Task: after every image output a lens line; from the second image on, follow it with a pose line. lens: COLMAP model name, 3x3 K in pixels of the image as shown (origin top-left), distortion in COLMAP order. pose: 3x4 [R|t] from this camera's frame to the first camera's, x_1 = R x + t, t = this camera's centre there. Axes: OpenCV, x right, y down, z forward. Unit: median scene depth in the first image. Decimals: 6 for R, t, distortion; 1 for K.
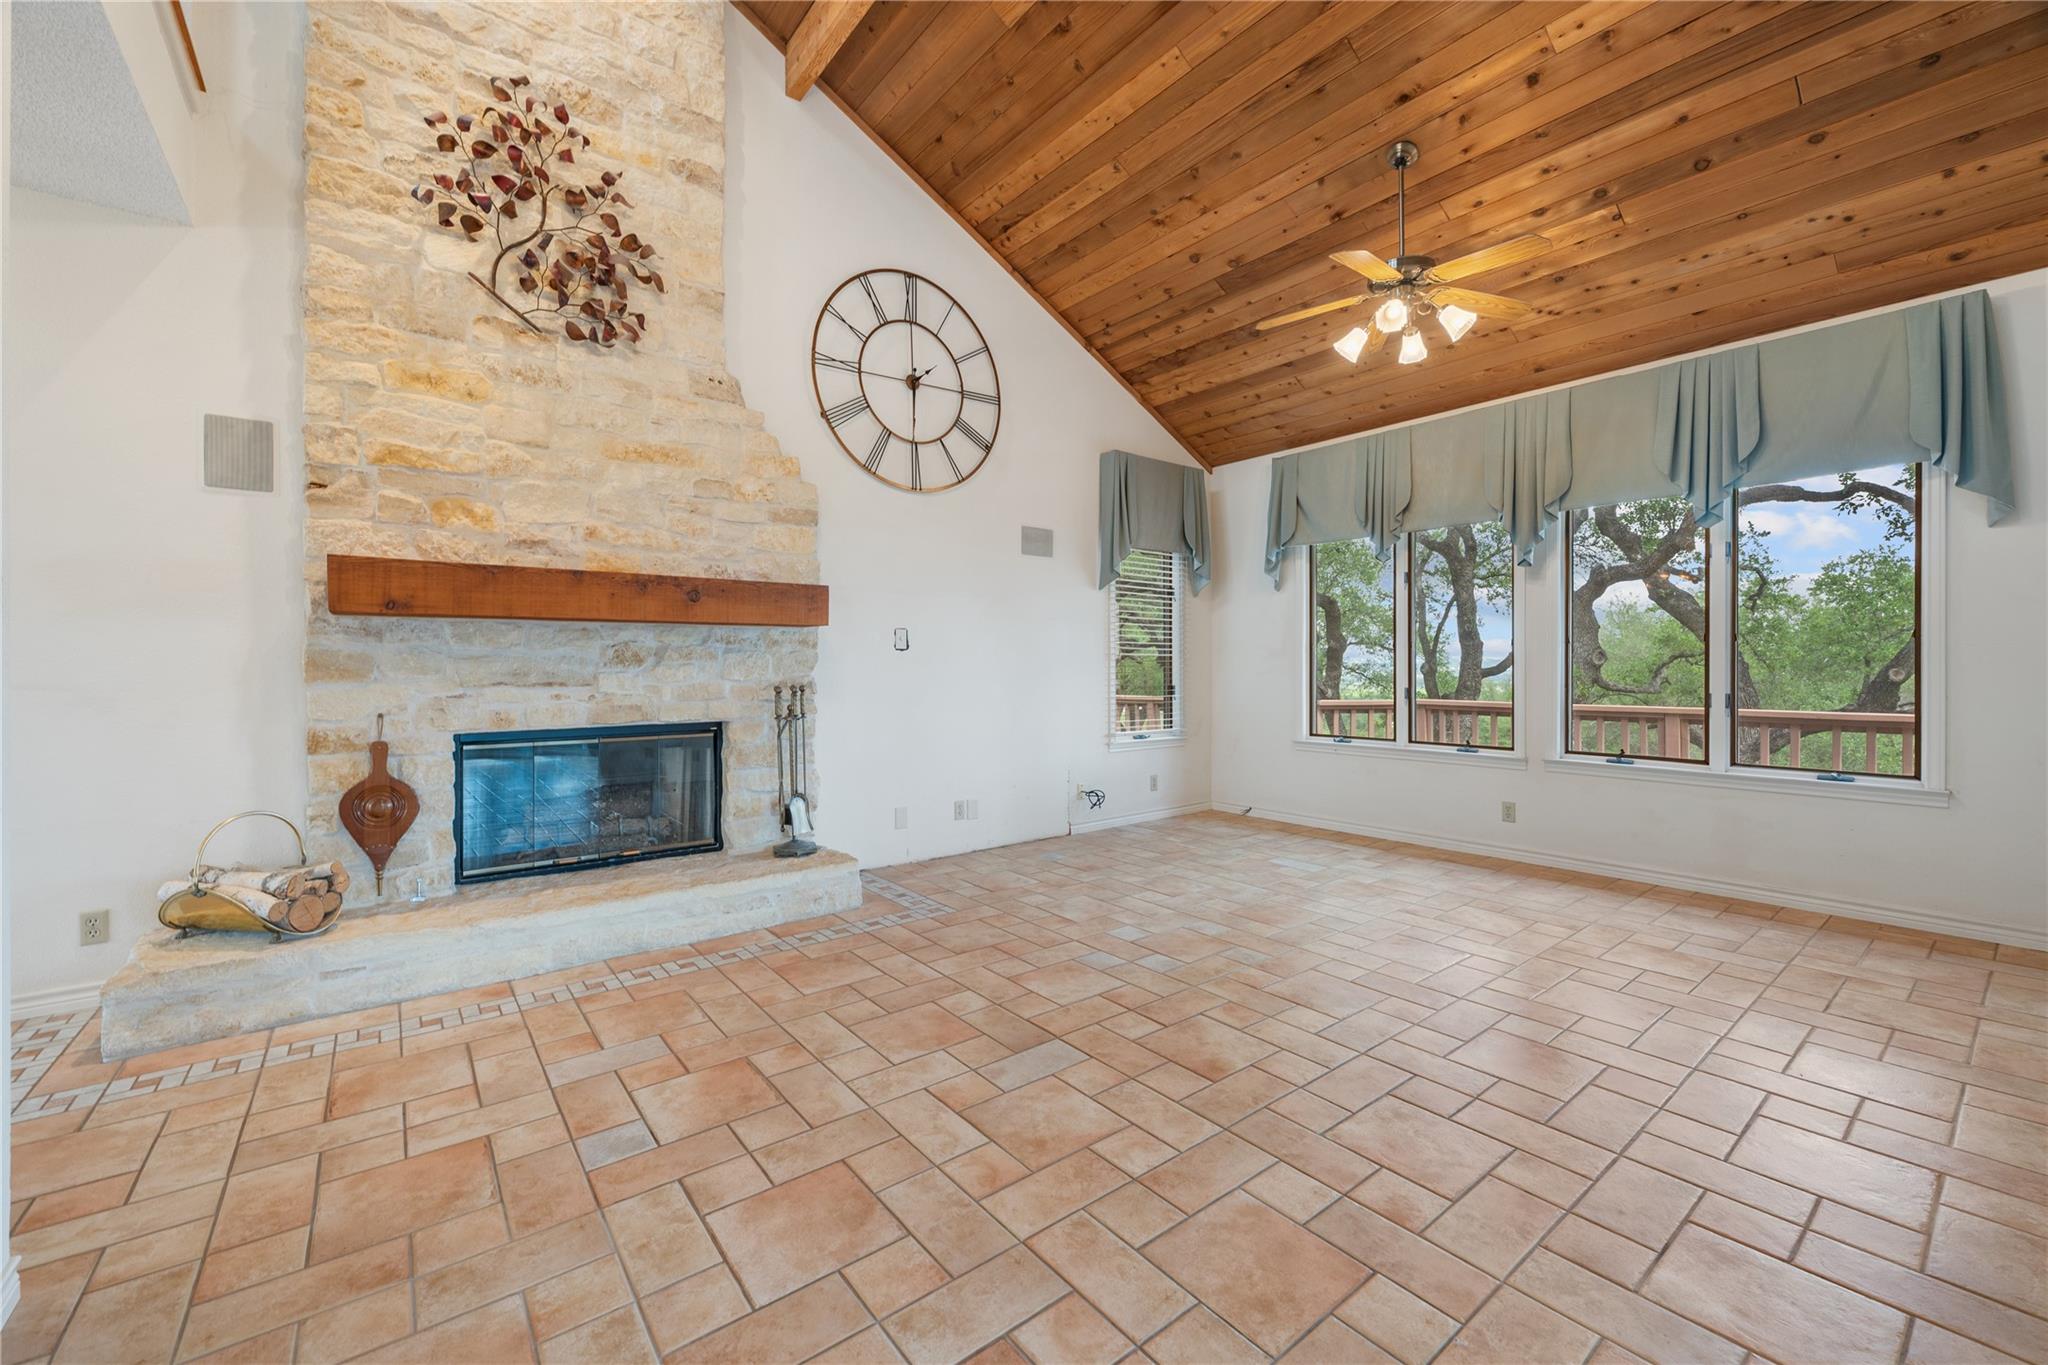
lens RADIAL K [[818.4, 0, 1022.6], [0, 818.4, 665.8], [0, 0, 1]] dist [-0.000818, -0.000124]
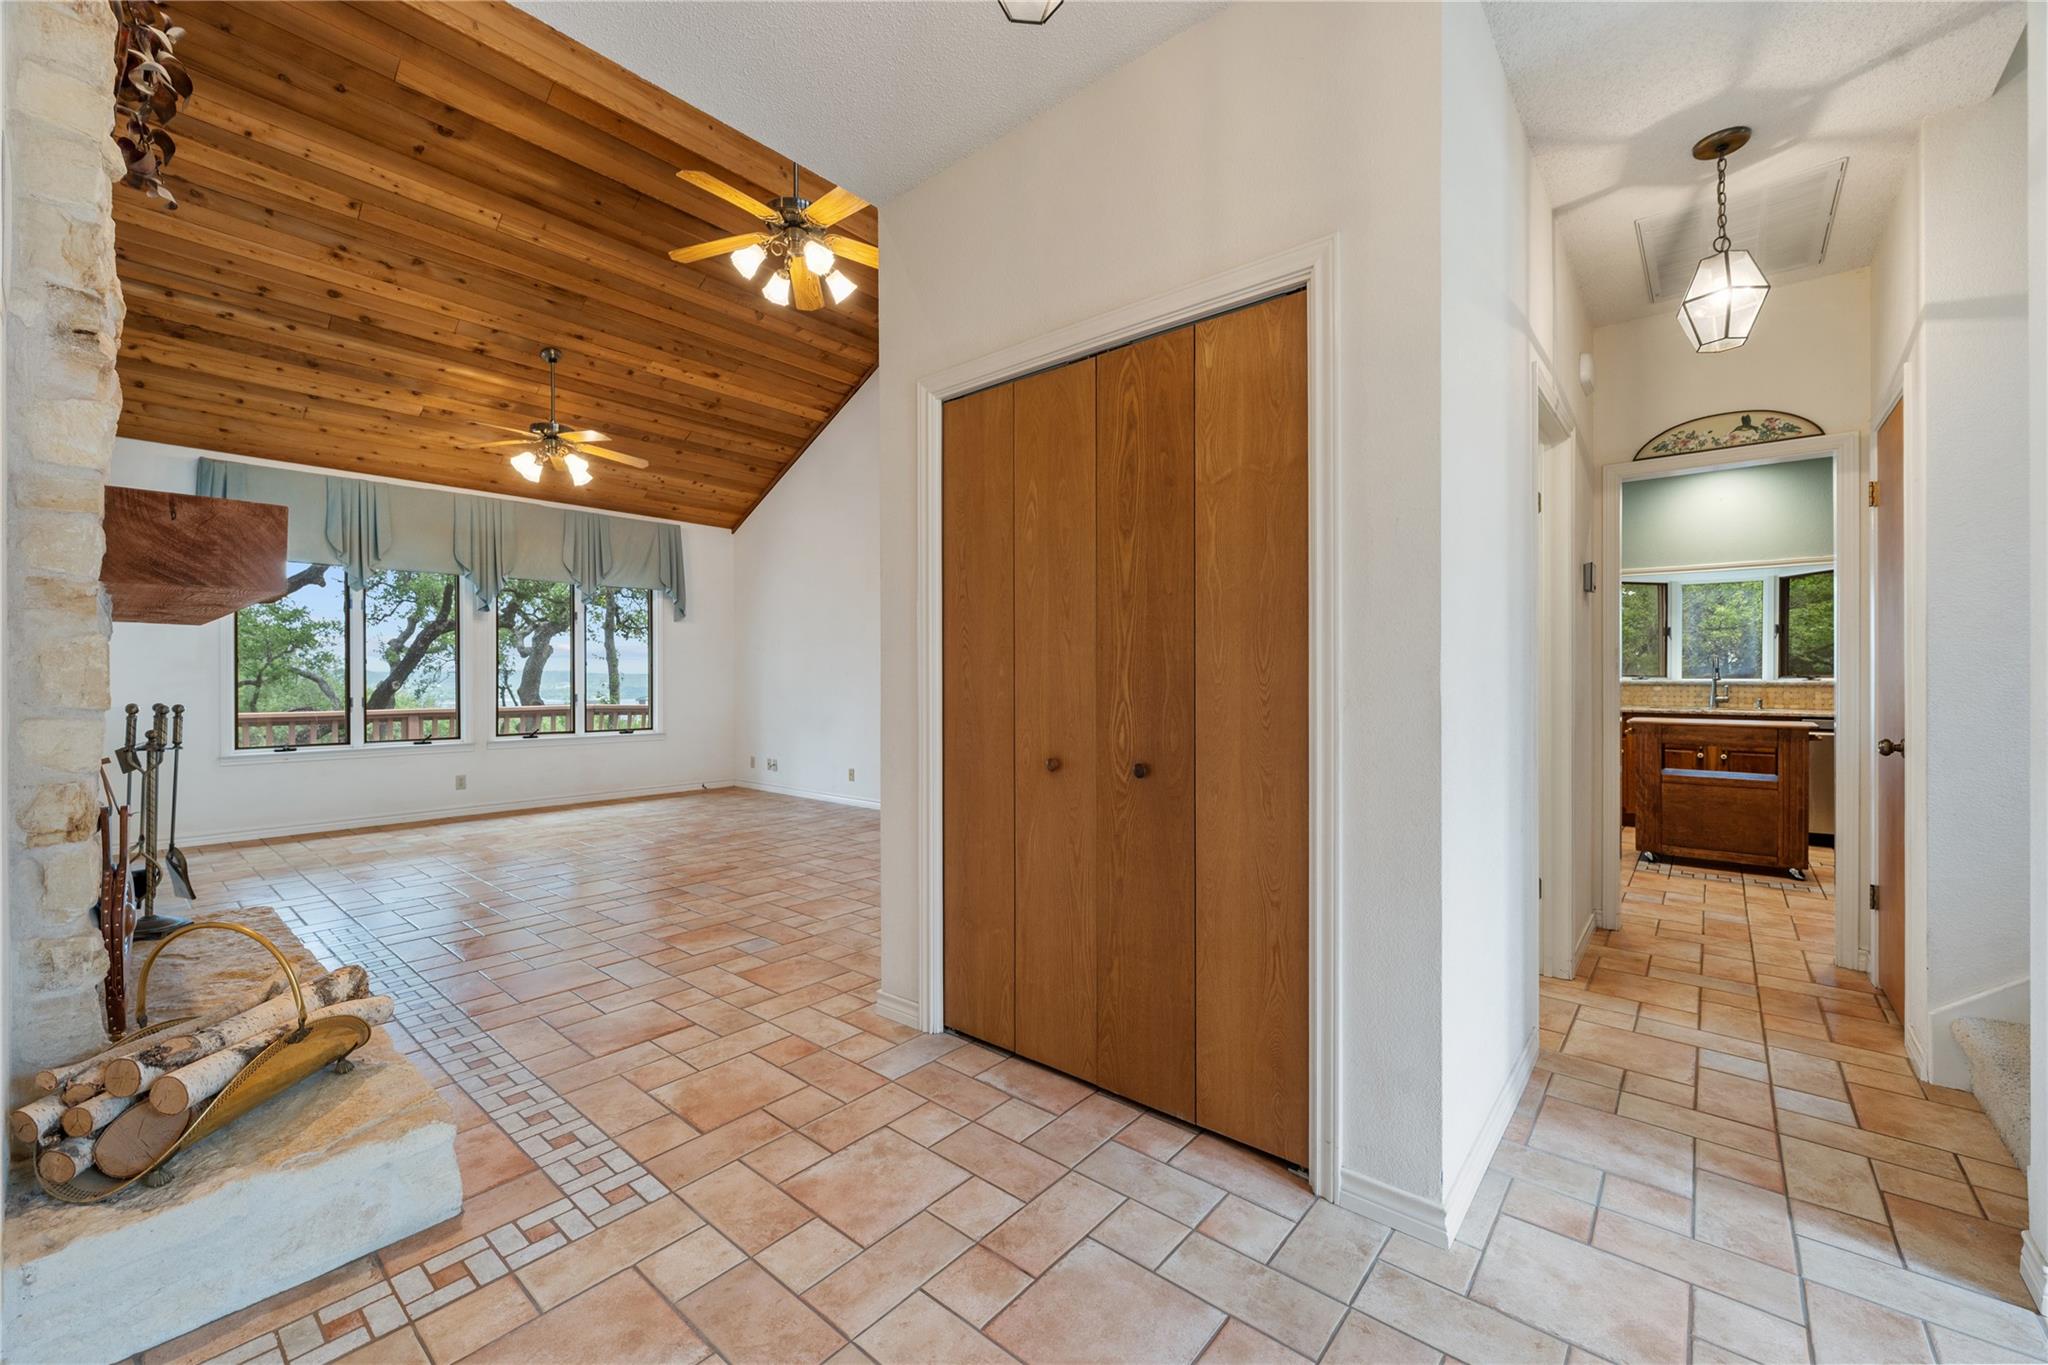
lens RADIAL K [[811.8, 0, 1023.8], [0, 811.8, 680.0], [0, 0, 1]] dist [0.001079, -0.000343]
pose [[-0.200133, 0.000212, 0.979769, -1.253352], [0.001088, 0.999999, 0.000006, 0.004207], [-0.979768, 0.001067, -0.200133, 0.419519]]
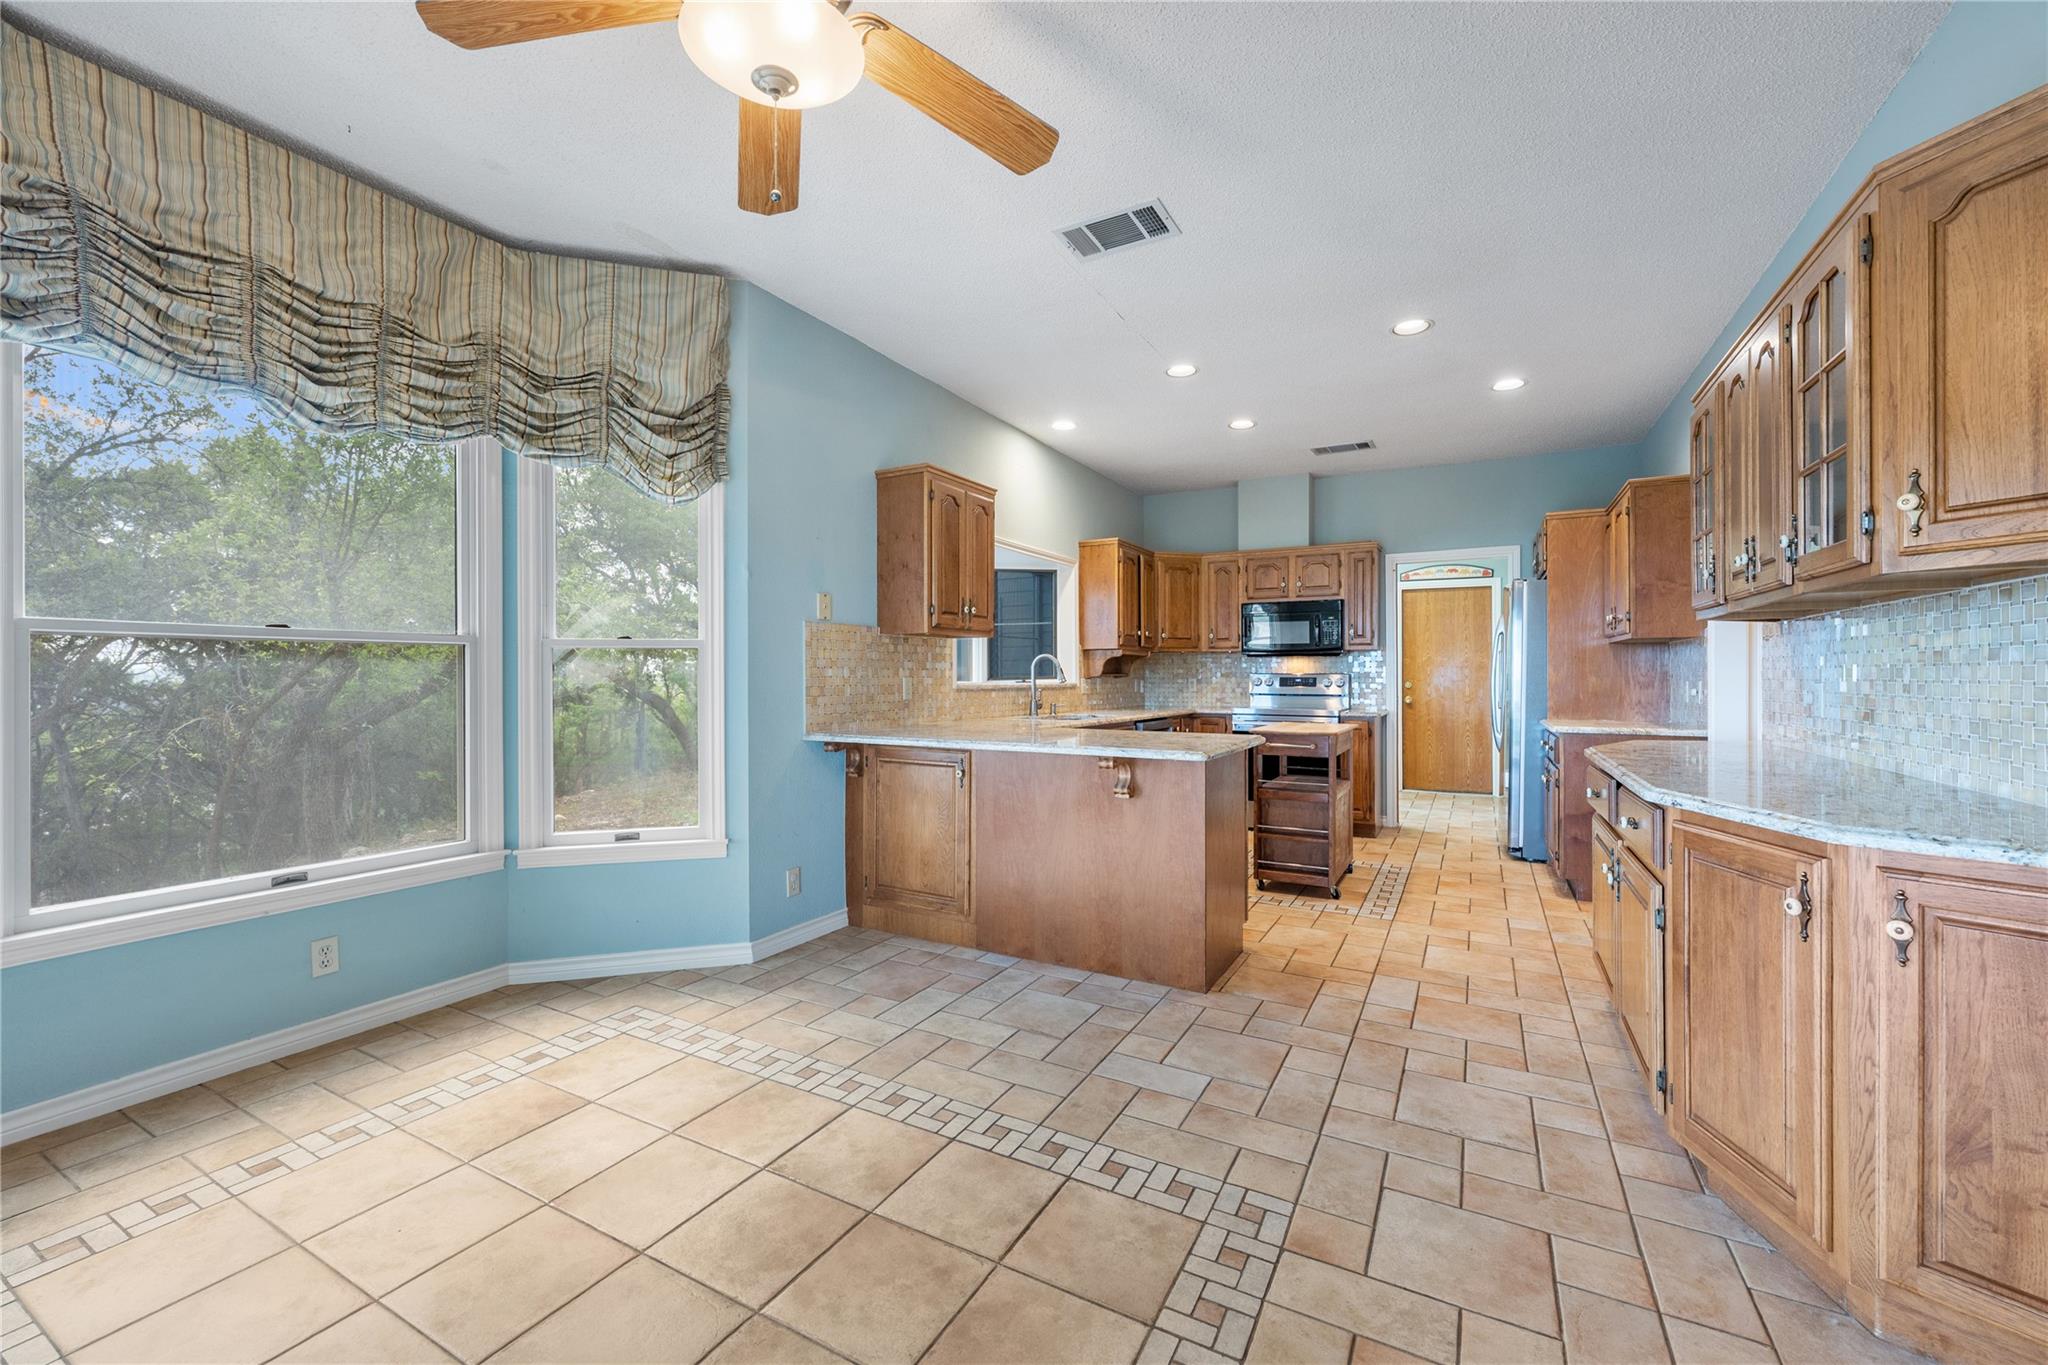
lens RADIAL K [[822.3, 0, 1026.0], [0, 822.3, 672.6], [0, 0, 1]] dist [-0.001002, -0.000141]
pose [[-0.918877, 0.001962, -0.394539, 0.668683], [0.003717, 0.999986, -0.003685, -0.006390], [0.394526, -0.004852, -0.918872, -0.012634]]
